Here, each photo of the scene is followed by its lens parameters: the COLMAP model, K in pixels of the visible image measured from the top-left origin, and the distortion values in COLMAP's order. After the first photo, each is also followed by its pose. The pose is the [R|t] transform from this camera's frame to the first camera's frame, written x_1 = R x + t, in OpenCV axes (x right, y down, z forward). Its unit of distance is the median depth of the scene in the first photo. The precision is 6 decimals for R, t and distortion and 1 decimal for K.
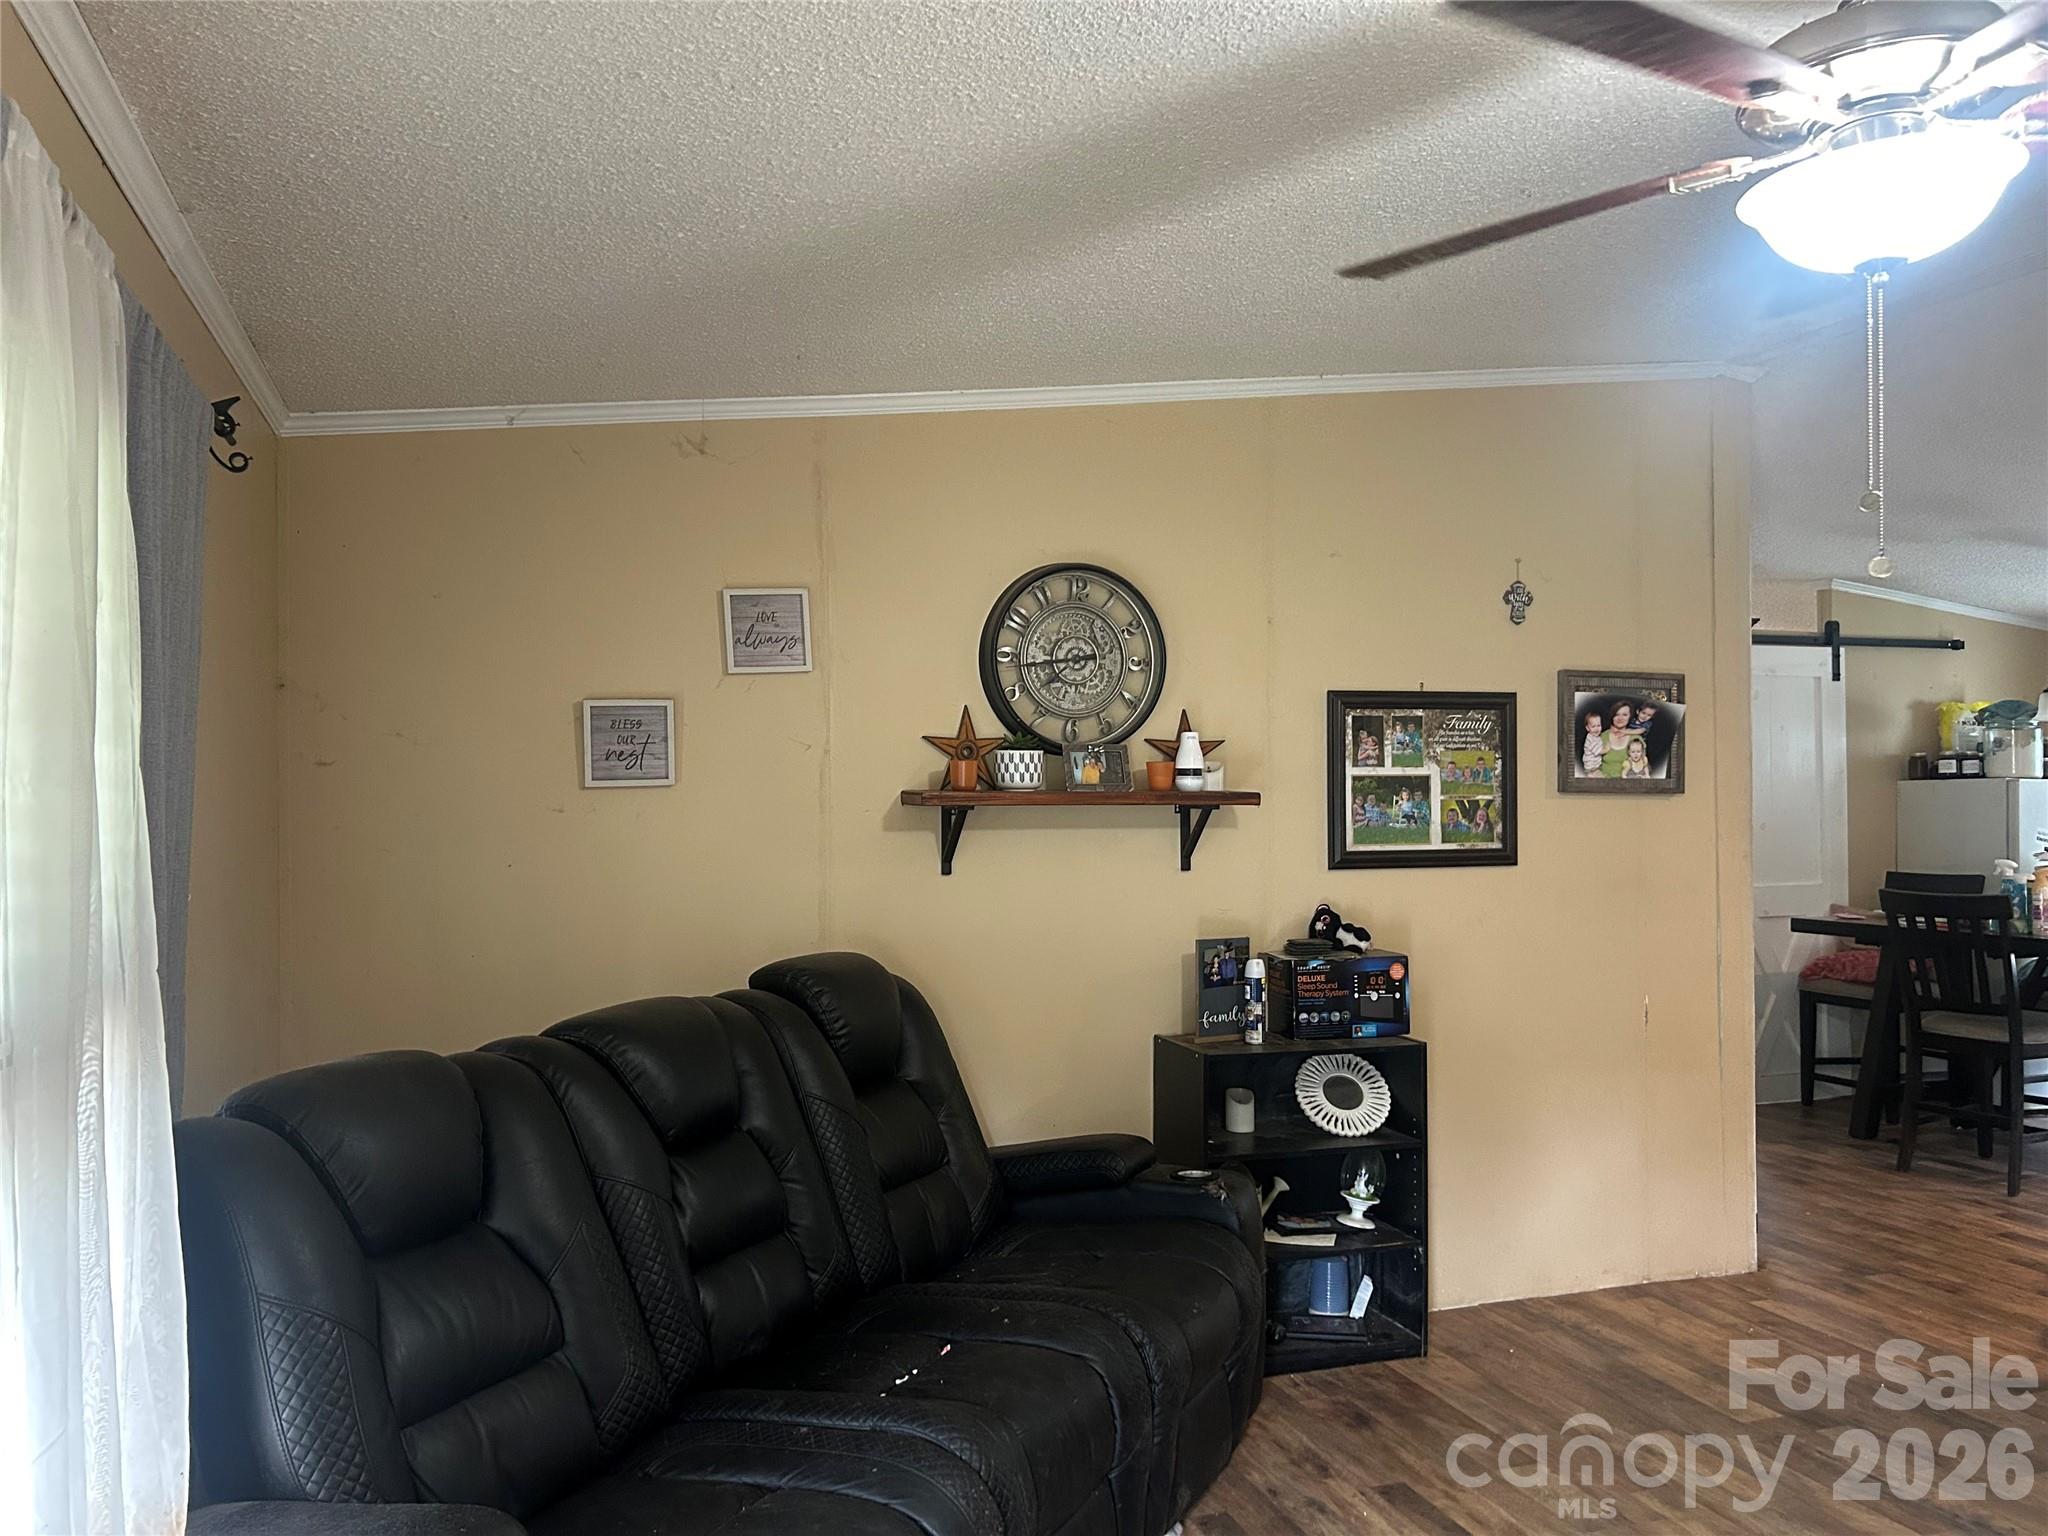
lens RADIAL K [[1523.0, 0, 1017.8], [0, 1523.0, 773.5], [0, 0, 1]] dist [0.053545, -0.057221]
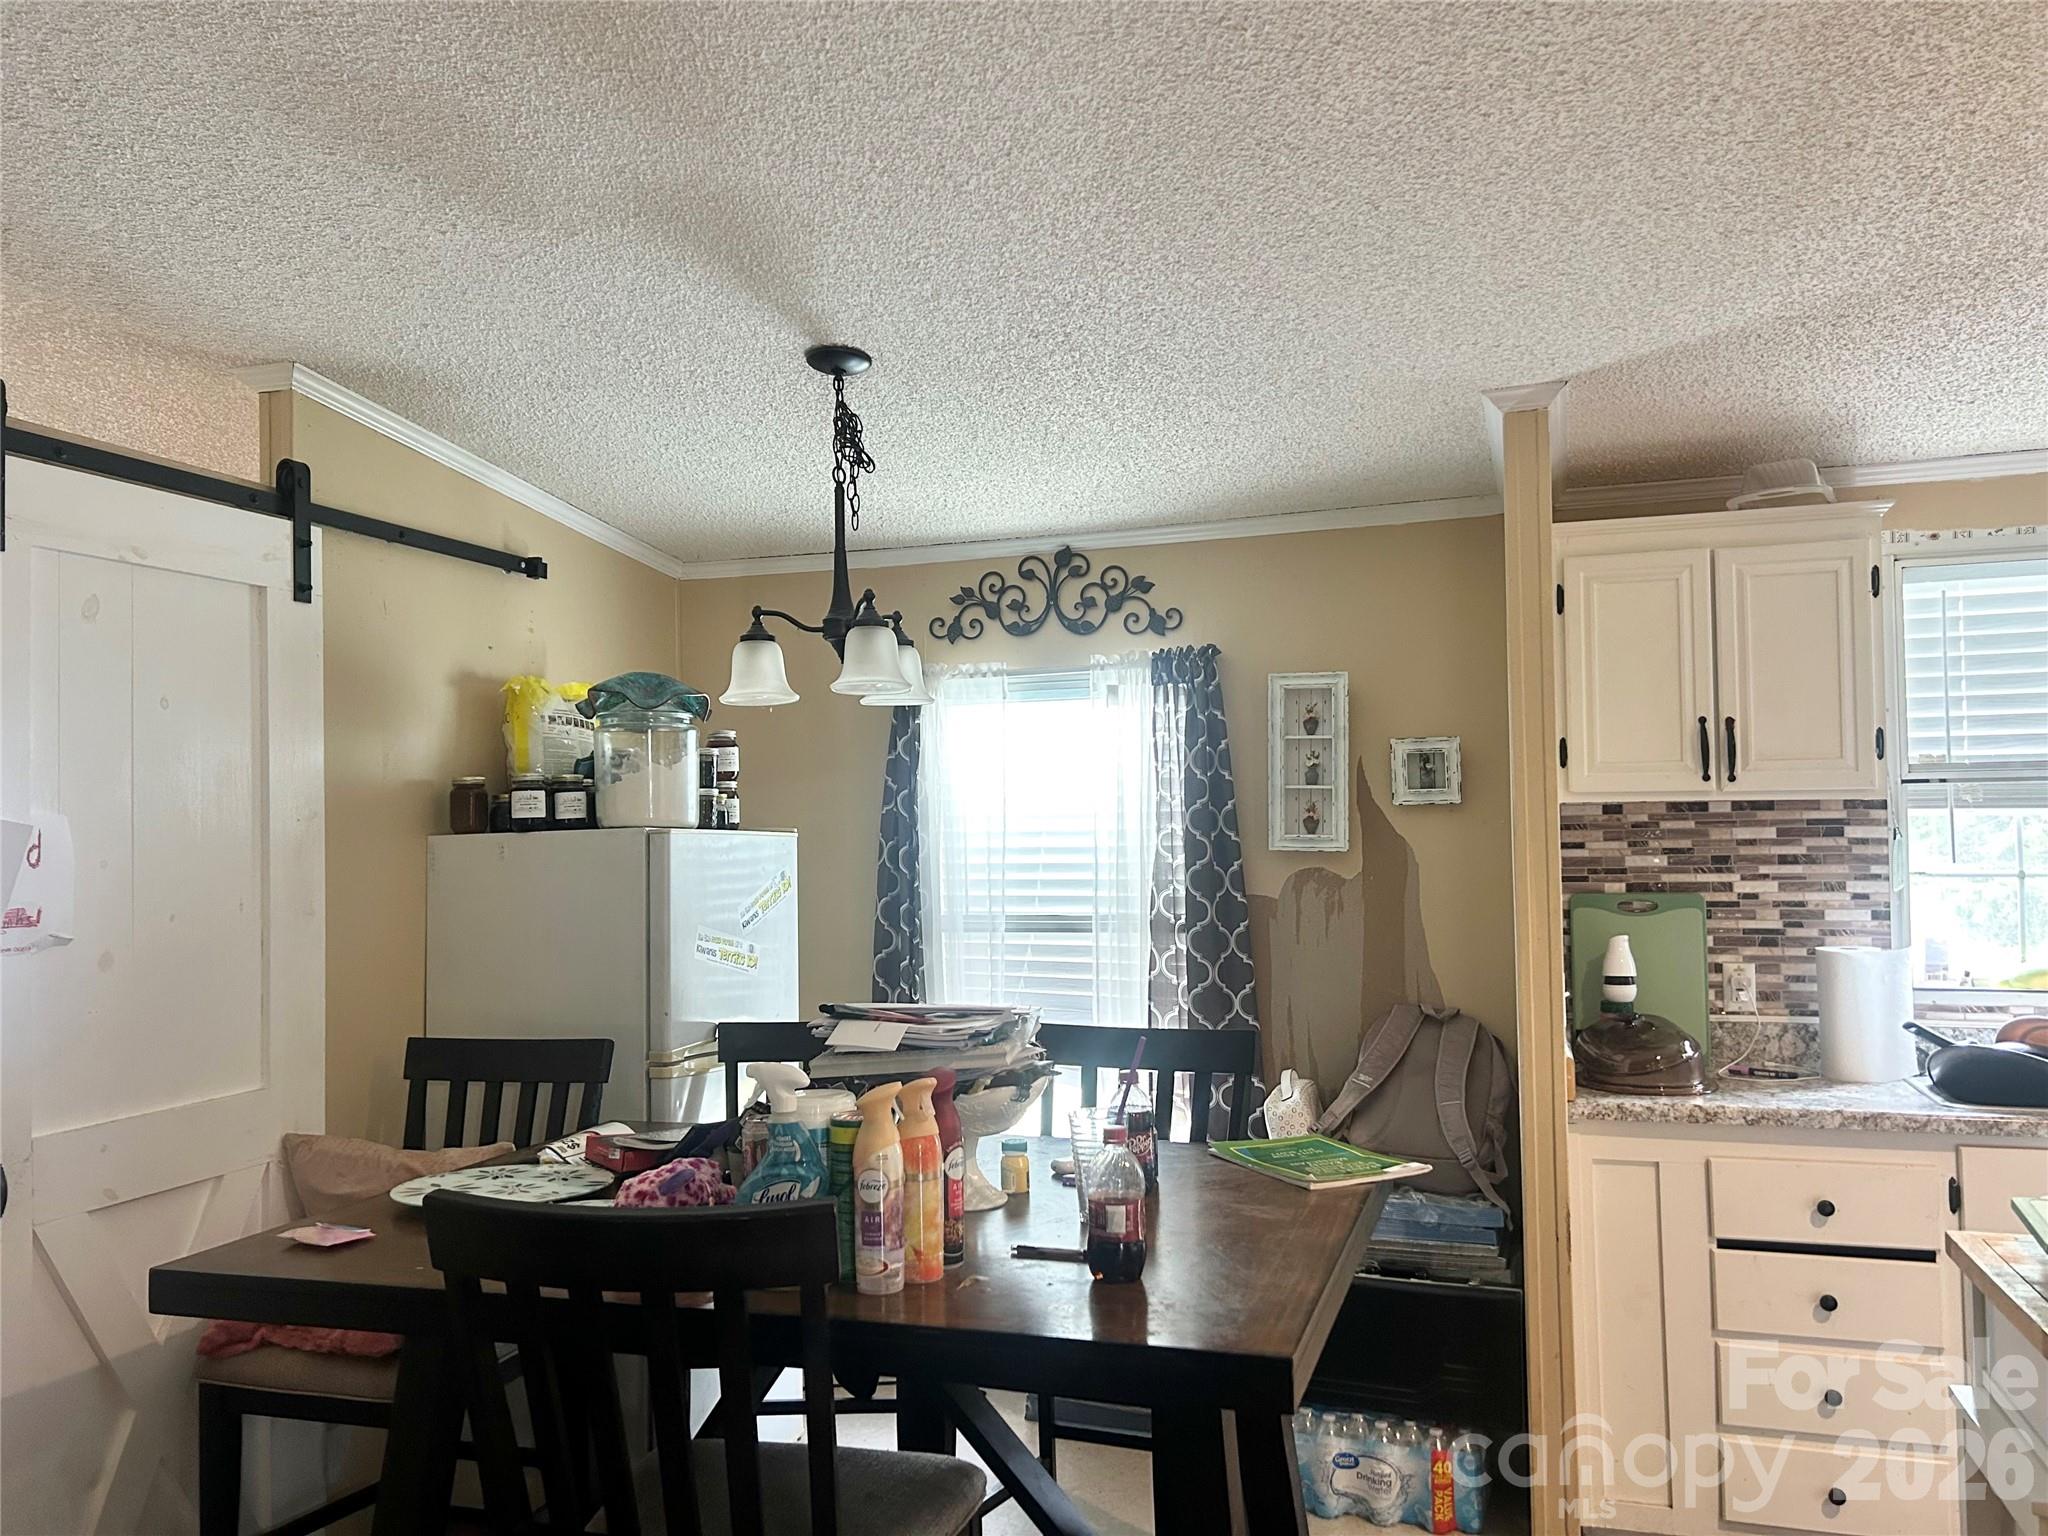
lens RADIAL K [[1523.0, 0, 1049.8], [0, 1523.0, 779.3], [0, 0, 1]] dist [0.053545, -0.057221]
pose [[0.590375, 0.020136, 0.806878, 0.312511], [0.002064, 0.999648, -0.026457, 0.000530], [-0.807127, 0.017285, 0.590125, 0.584811]]
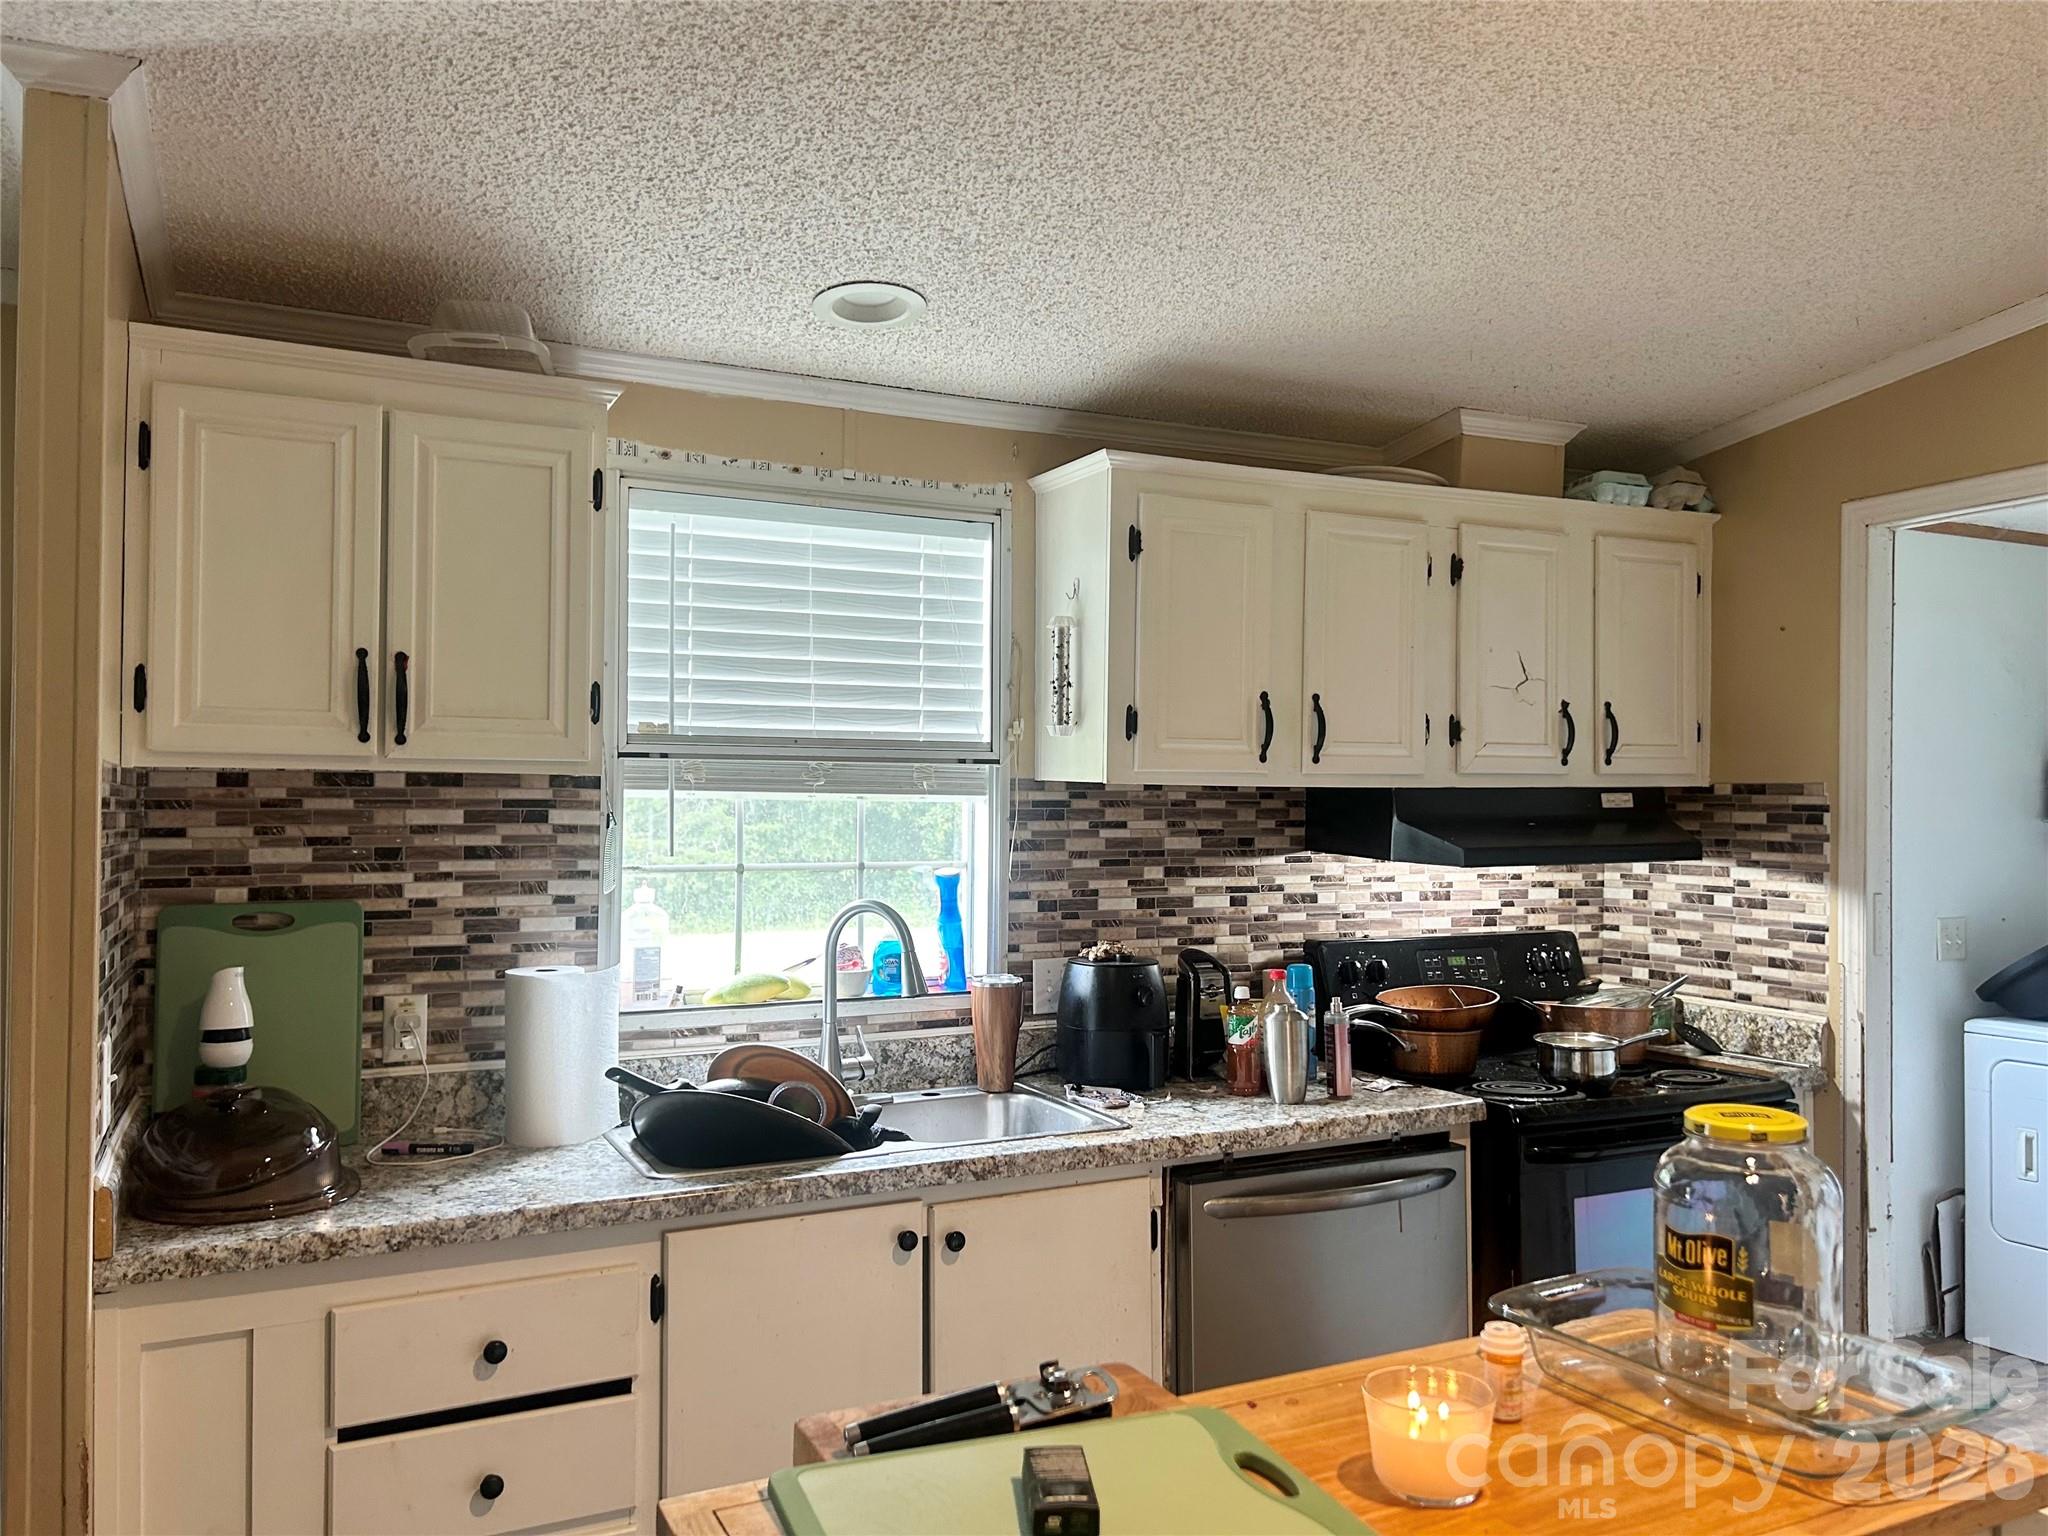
lens RADIAL K [[1523.0, 0, 1030.9], [0, 1523.0, 765.3], [0, 0, 1]] dist [0.053545, -0.057221]
pose [[-0.142237, 0.022744, 0.989571, 0.445193], [-0.019309, 0.999482, -0.025748, -0.000243], [-0.989644, -0.022769, -0.141724, 0.603097]]
